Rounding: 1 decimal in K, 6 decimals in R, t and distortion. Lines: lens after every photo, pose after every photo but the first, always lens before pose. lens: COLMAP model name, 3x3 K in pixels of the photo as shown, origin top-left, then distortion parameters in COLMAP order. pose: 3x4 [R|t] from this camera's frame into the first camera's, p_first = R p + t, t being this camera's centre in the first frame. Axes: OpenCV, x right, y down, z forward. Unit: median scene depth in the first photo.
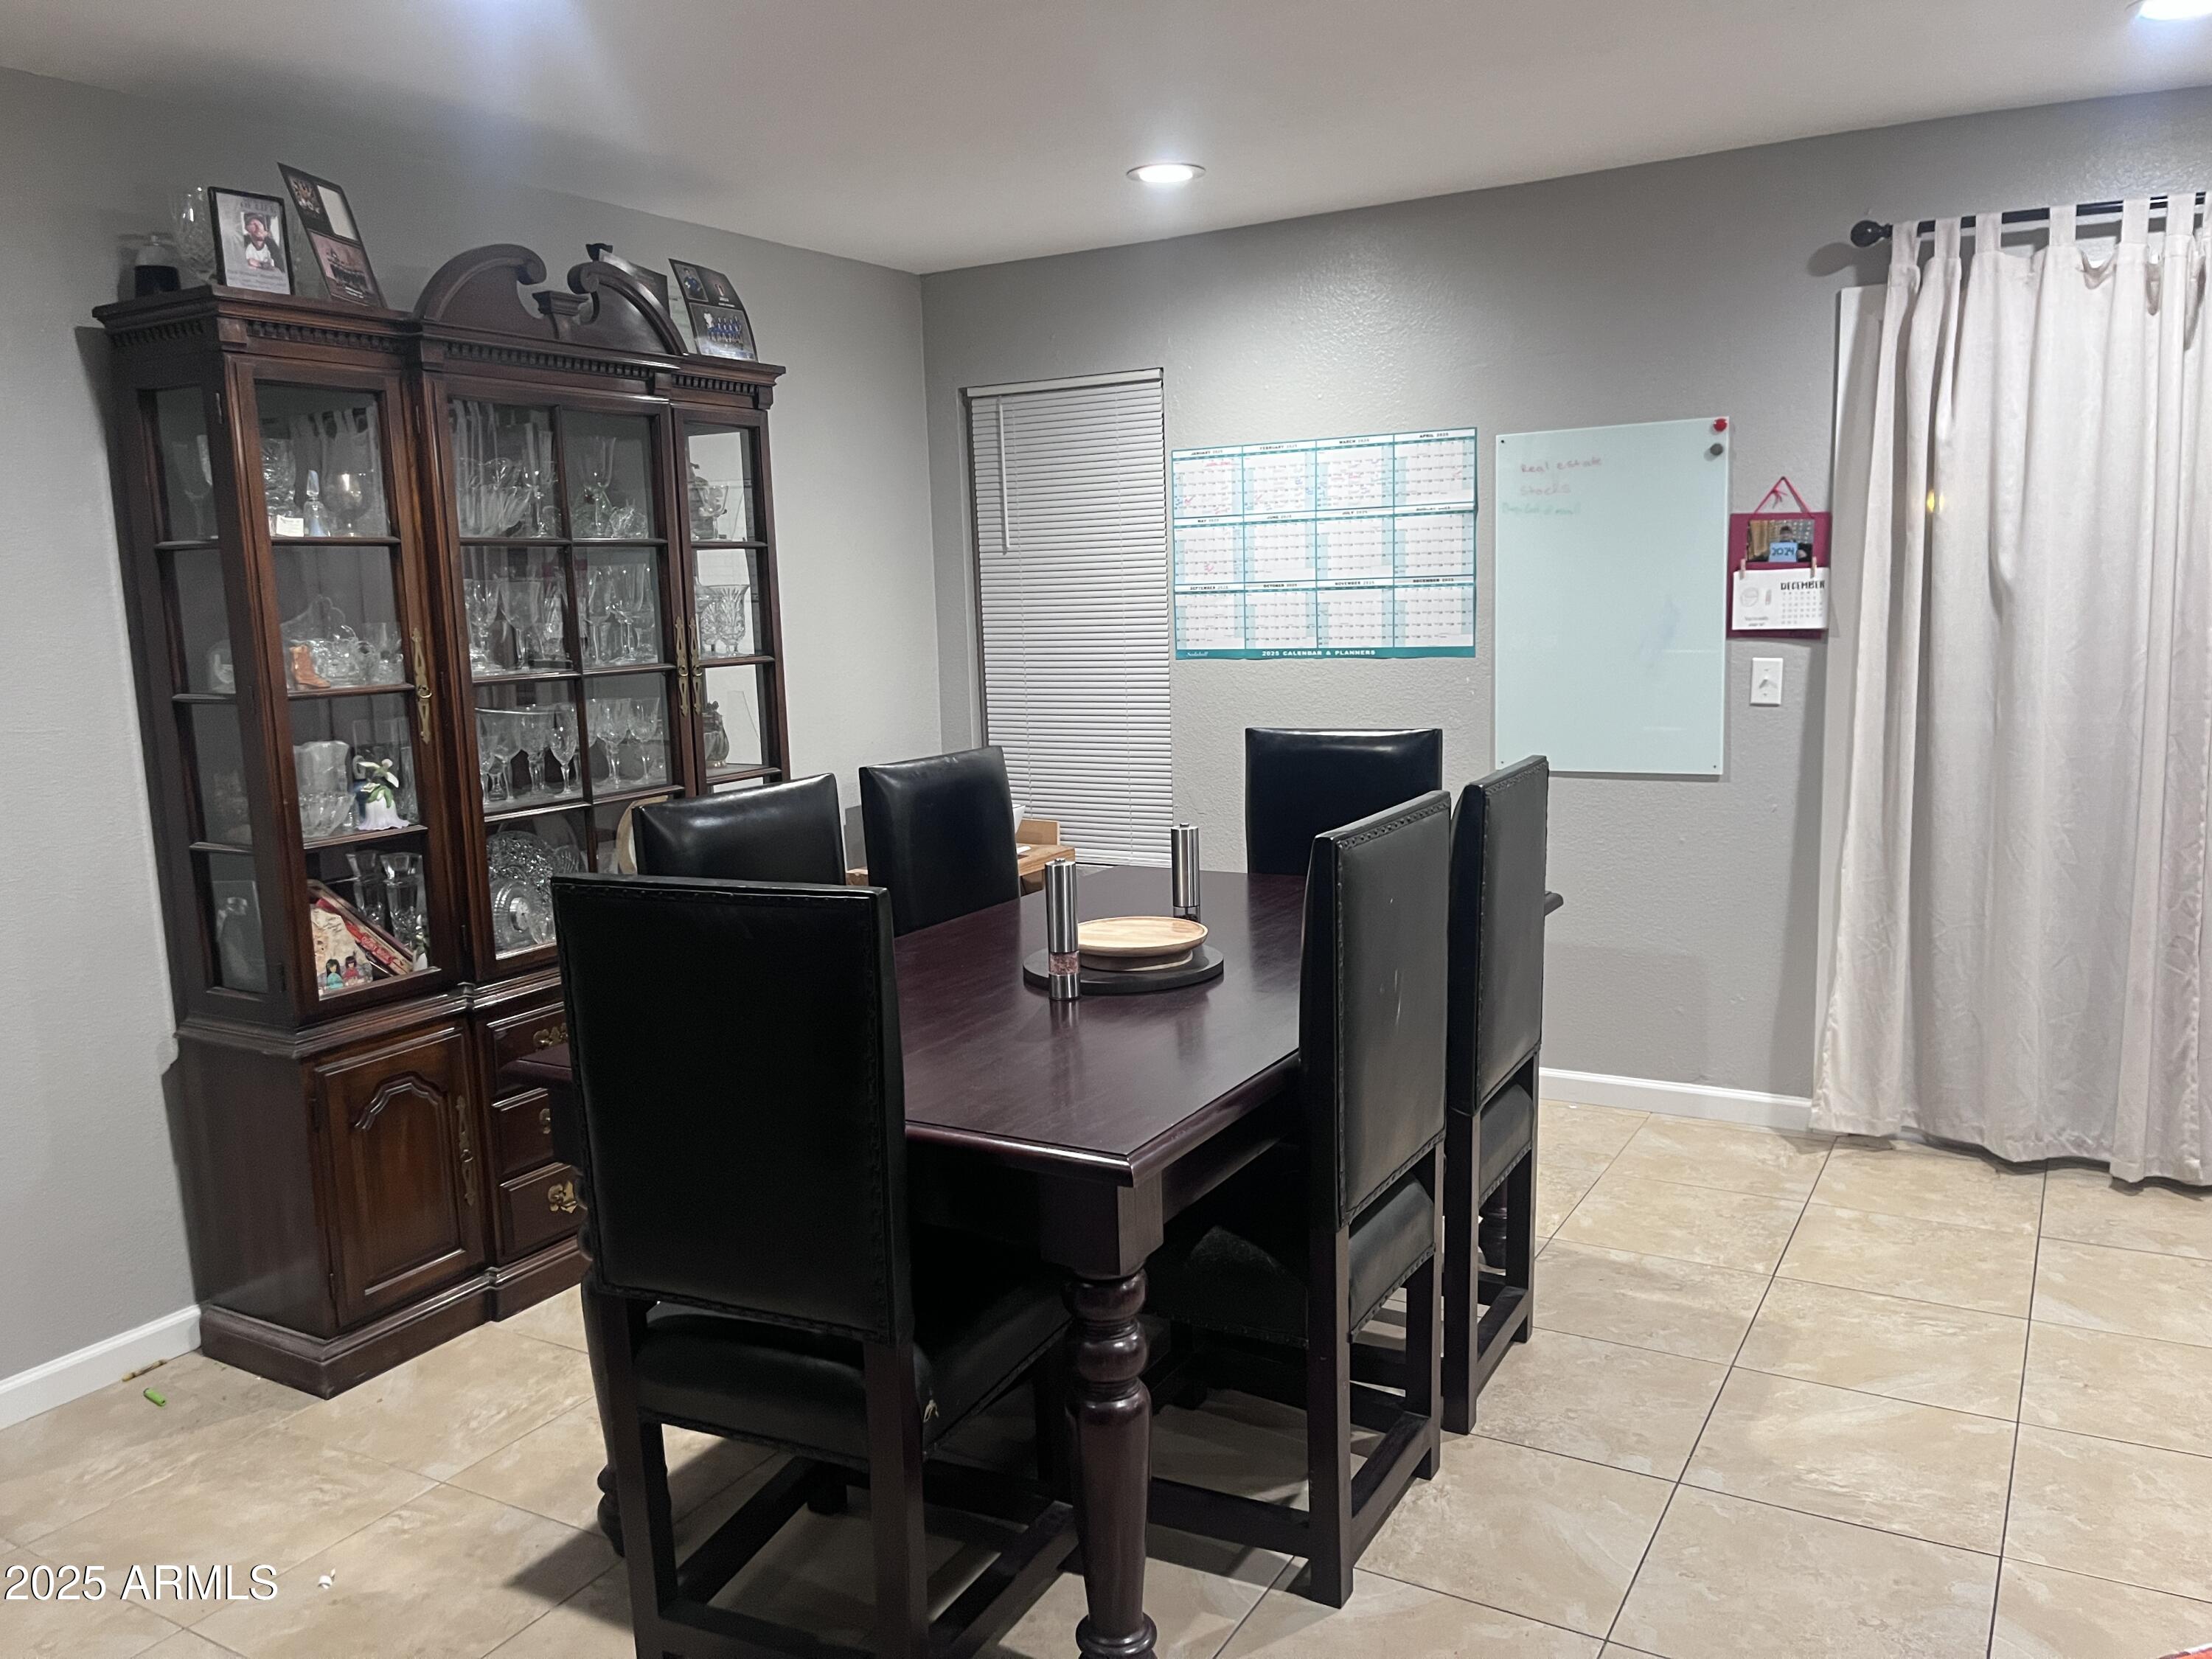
lens RADIAL K [[1677.1, 0, 1118.1], [0, 1677.1, 841.3], [0, 0, 1]] dist [0.056498, -0.089197]
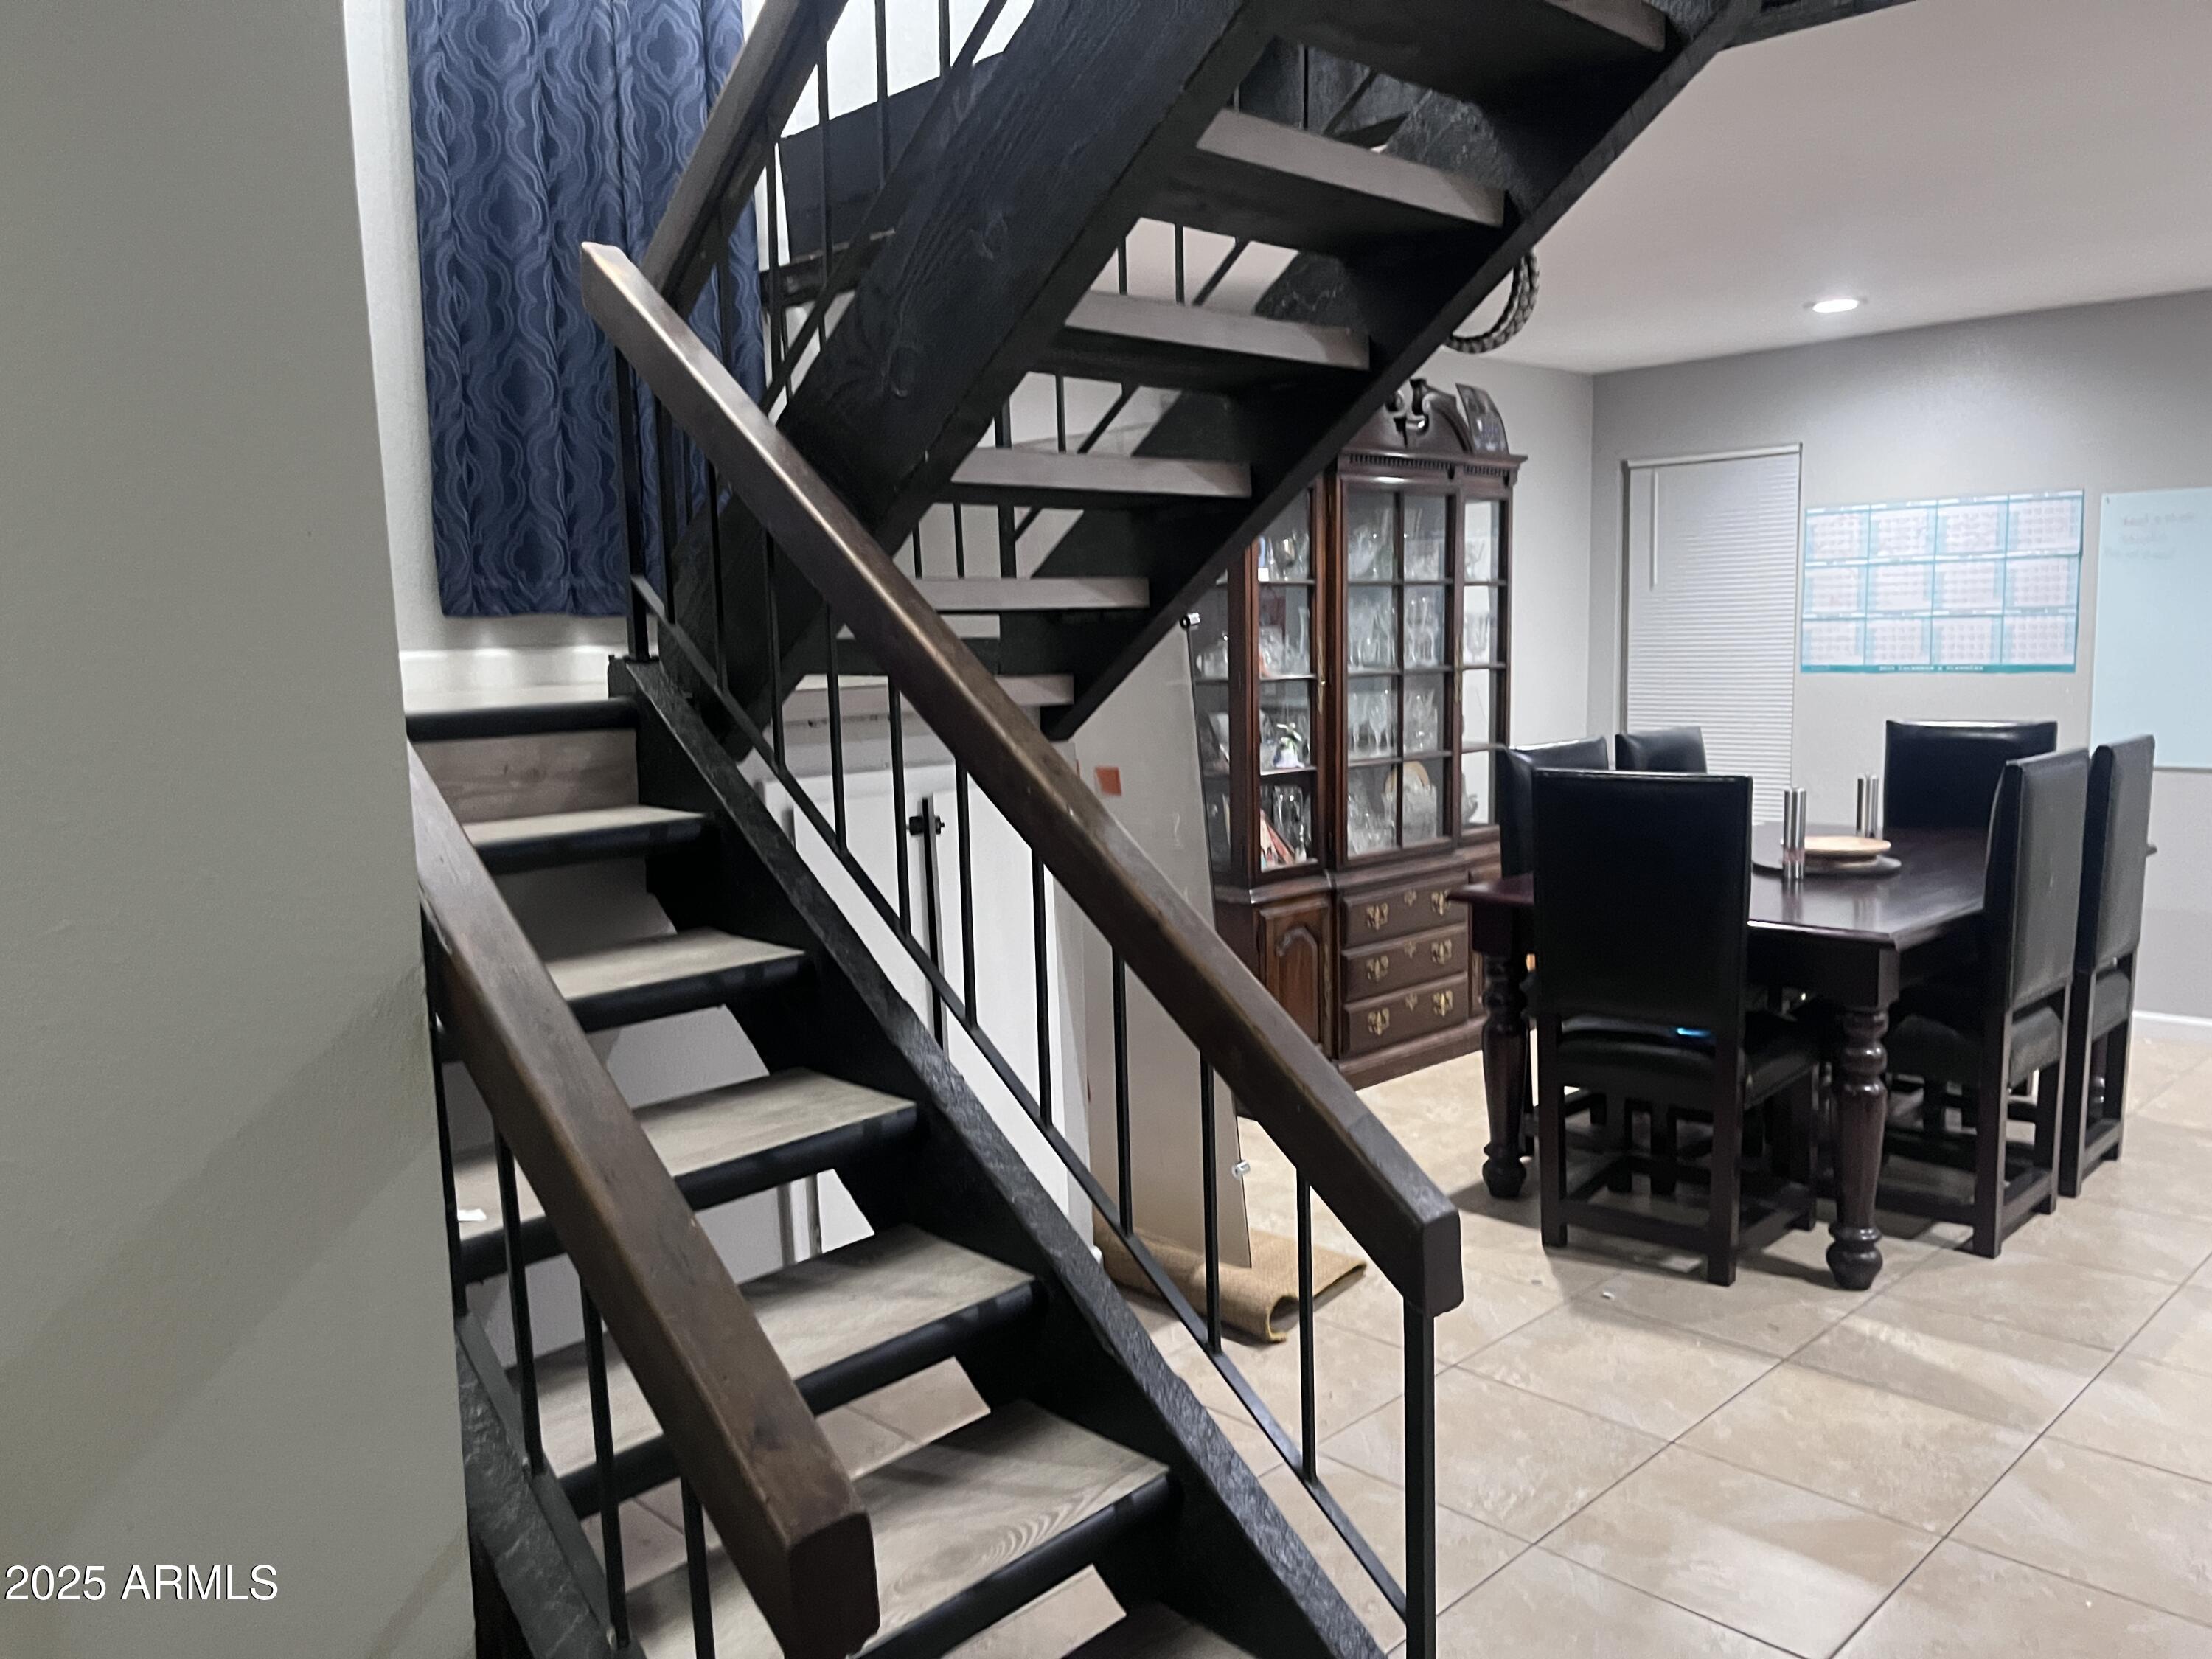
lens RADIAL K [[1677.1, 0, 1089.6], [0, 1677.1, 846.4], [0, 0, 1]] dist [0.056498, -0.089197]
pose [[0.960047, 0.043956, -0.276364, -0.146553], [-0.048967, 0.998737, -0.011252, 0.073924], [0.275521, 0.024335, 0.960987, -0.429087]]
